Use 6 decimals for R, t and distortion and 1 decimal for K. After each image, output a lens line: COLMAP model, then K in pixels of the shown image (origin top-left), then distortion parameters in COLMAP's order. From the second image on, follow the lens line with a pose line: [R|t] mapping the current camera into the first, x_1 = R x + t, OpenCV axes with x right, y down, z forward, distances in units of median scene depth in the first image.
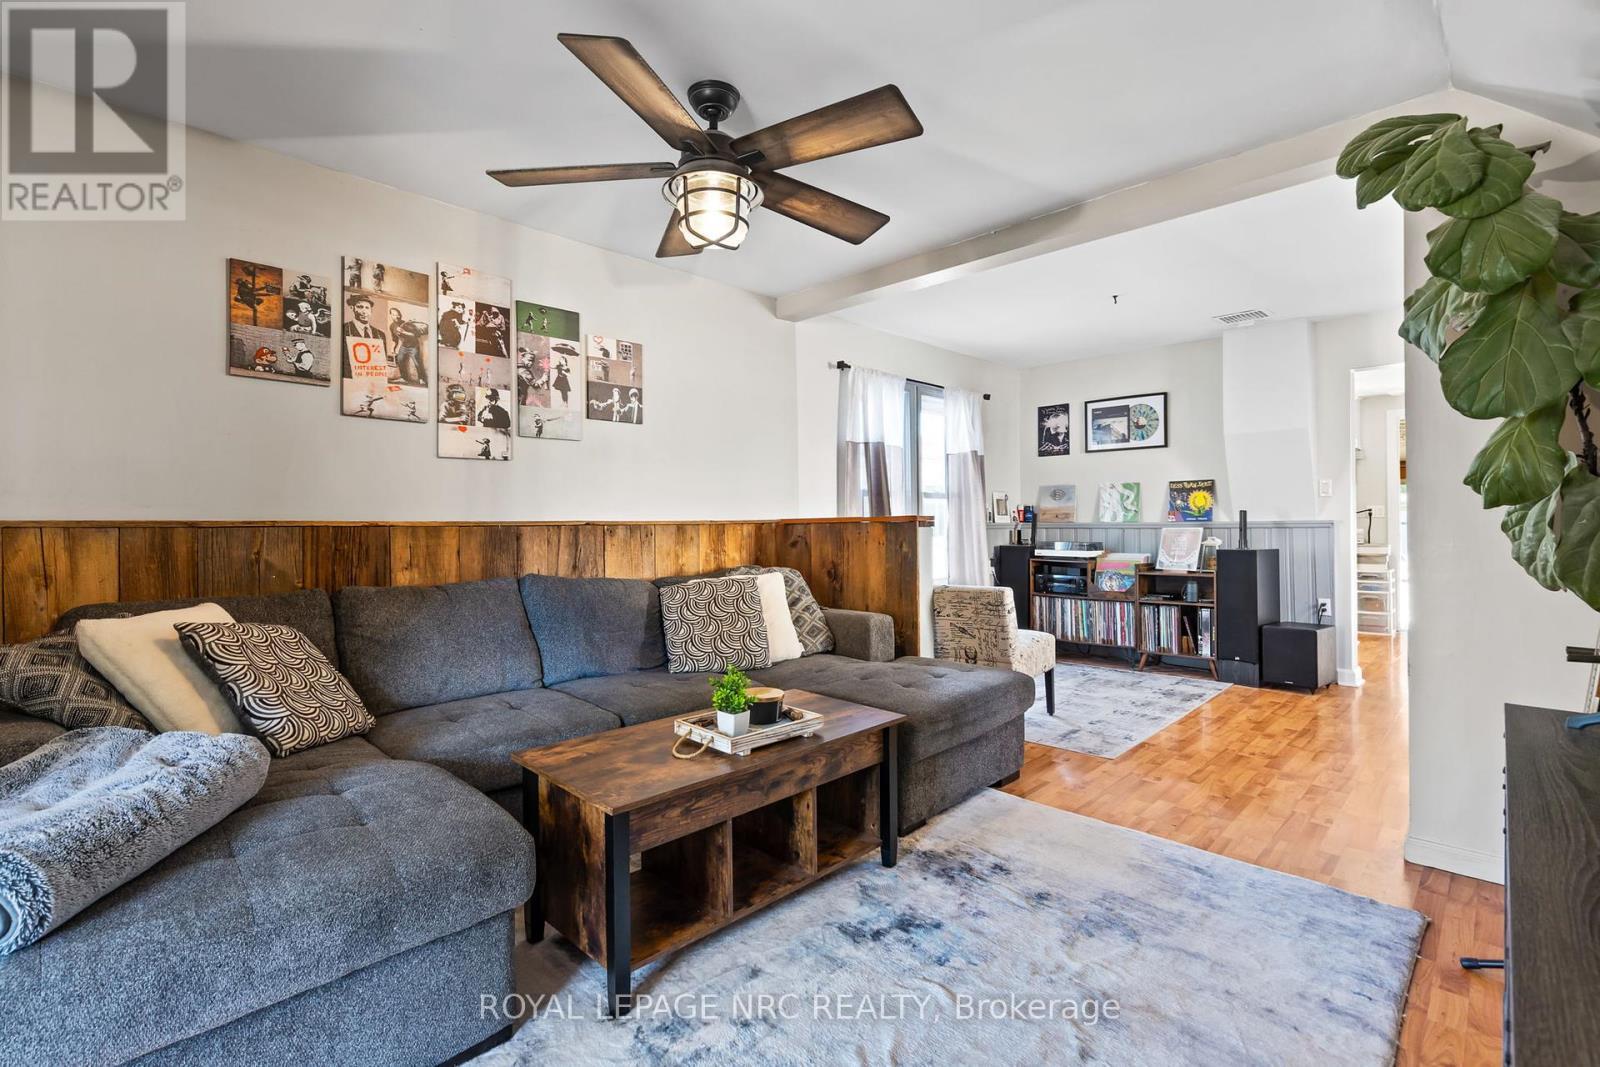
lens RADIAL K [[715.9, 0, 811.5], [0, 715.9, 524.8], [0, 0, 1]] dist [-0.003990, 0.002393]
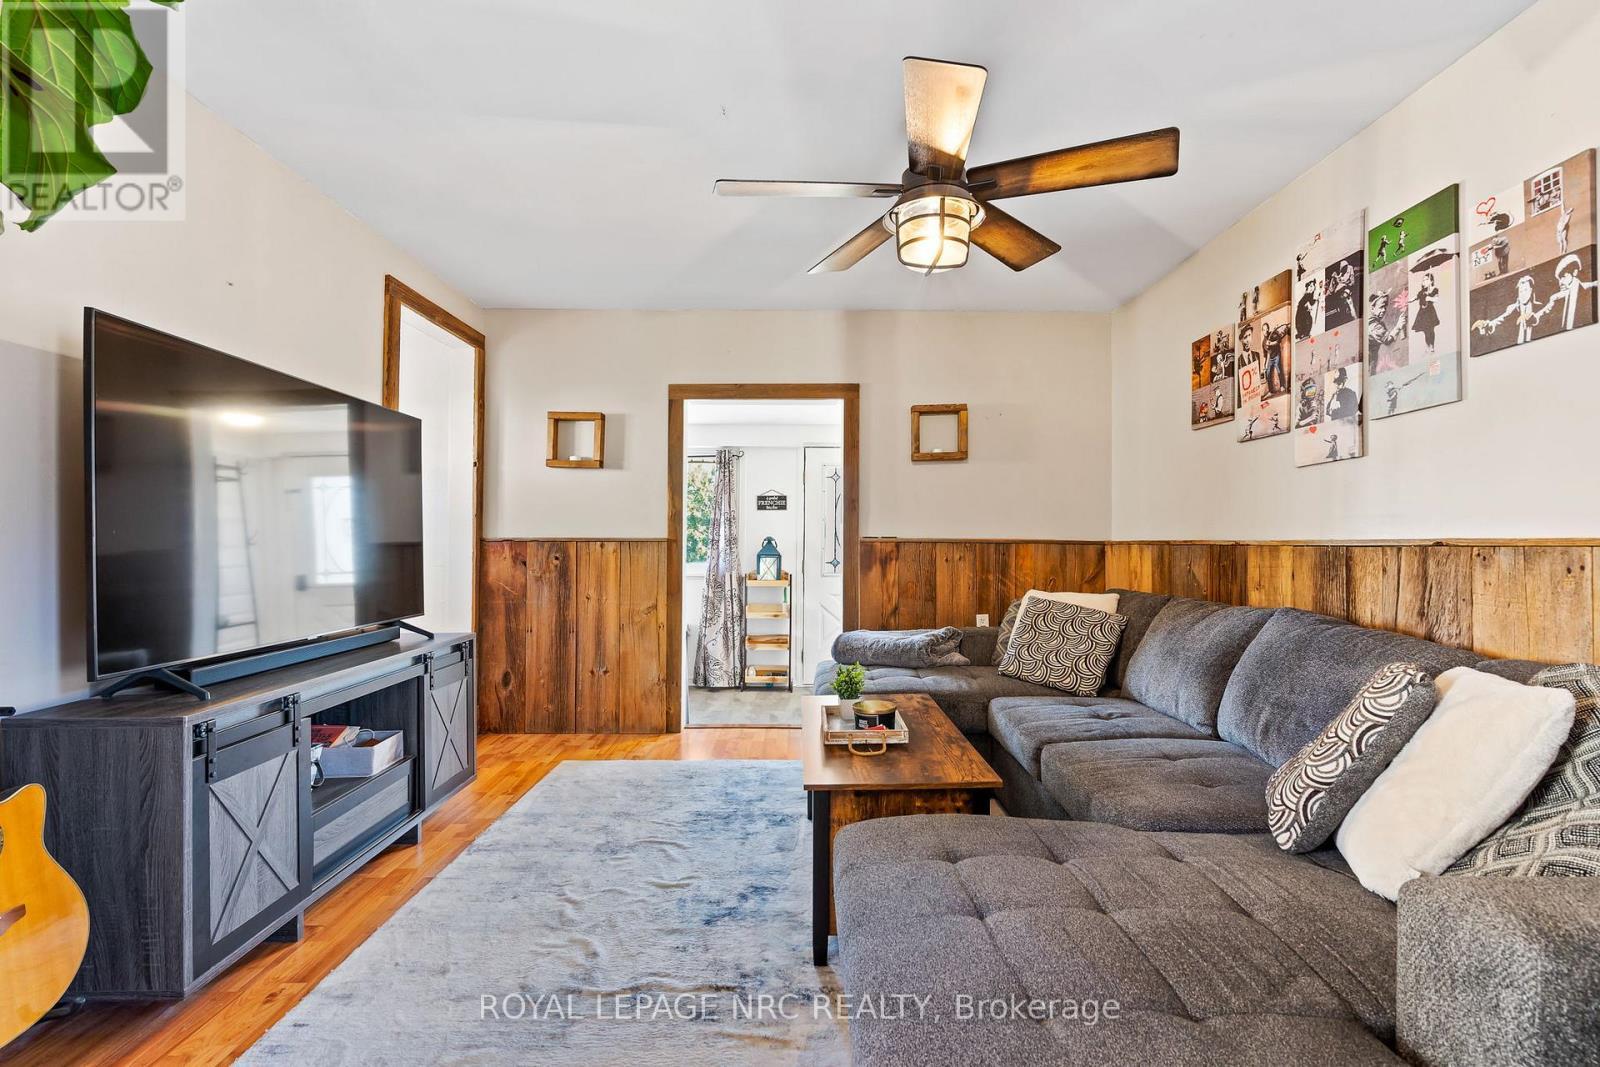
lens RADIAL K [[715.9, 0, 800.6], [0, 715.9, 534.0], [0, 0, 1]] dist [-0.003990, 0.002393]
pose [[-0.709502, -0.008106, -0.704657, 0.515661], [-0.002449, 0.999956, -0.009037, -0.002946], [0.704699, -0.004686, -0.709491, 1.149864]]
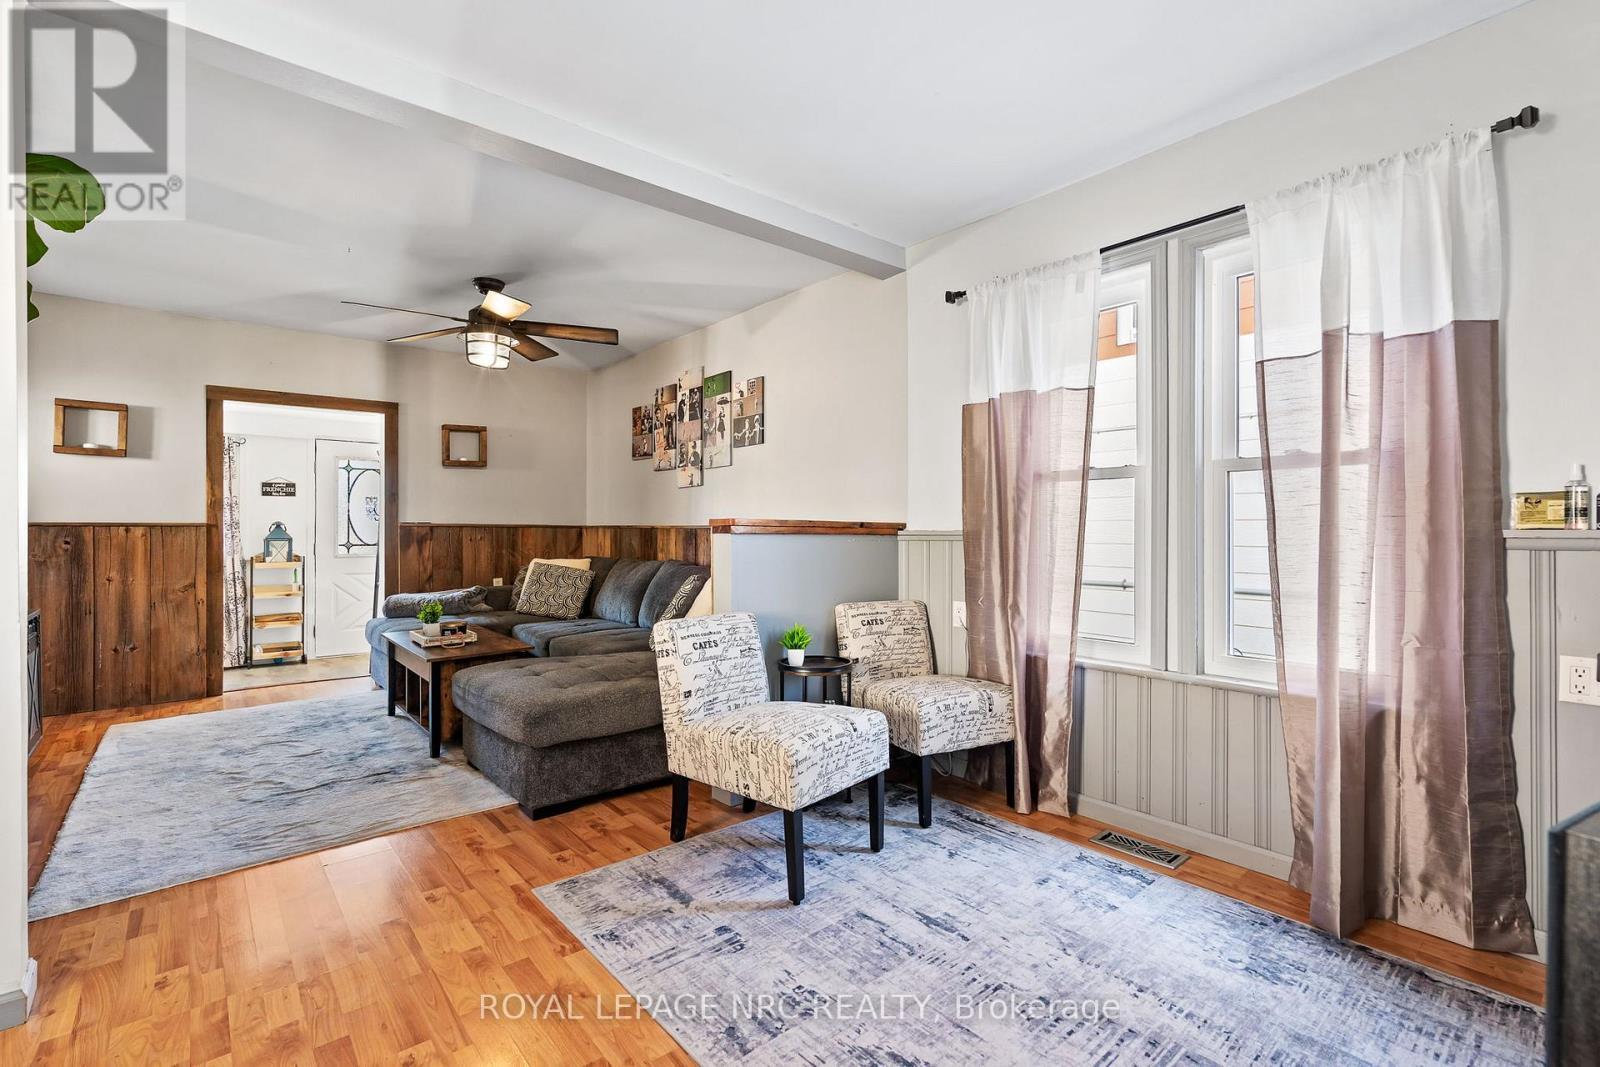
lens RADIAL K [[715.9, 0, 796.6], [0, 715.9, 530.6], [0, 0, 1]] dist [-0.003990, 0.002393]
pose [[-0.091422, 0.007127, -0.995787, 1.115488], [-0.003064, 0.999968, 0.007438, -0.006091], [0.995807, 0.003731, -0.091398, 1.385312]]
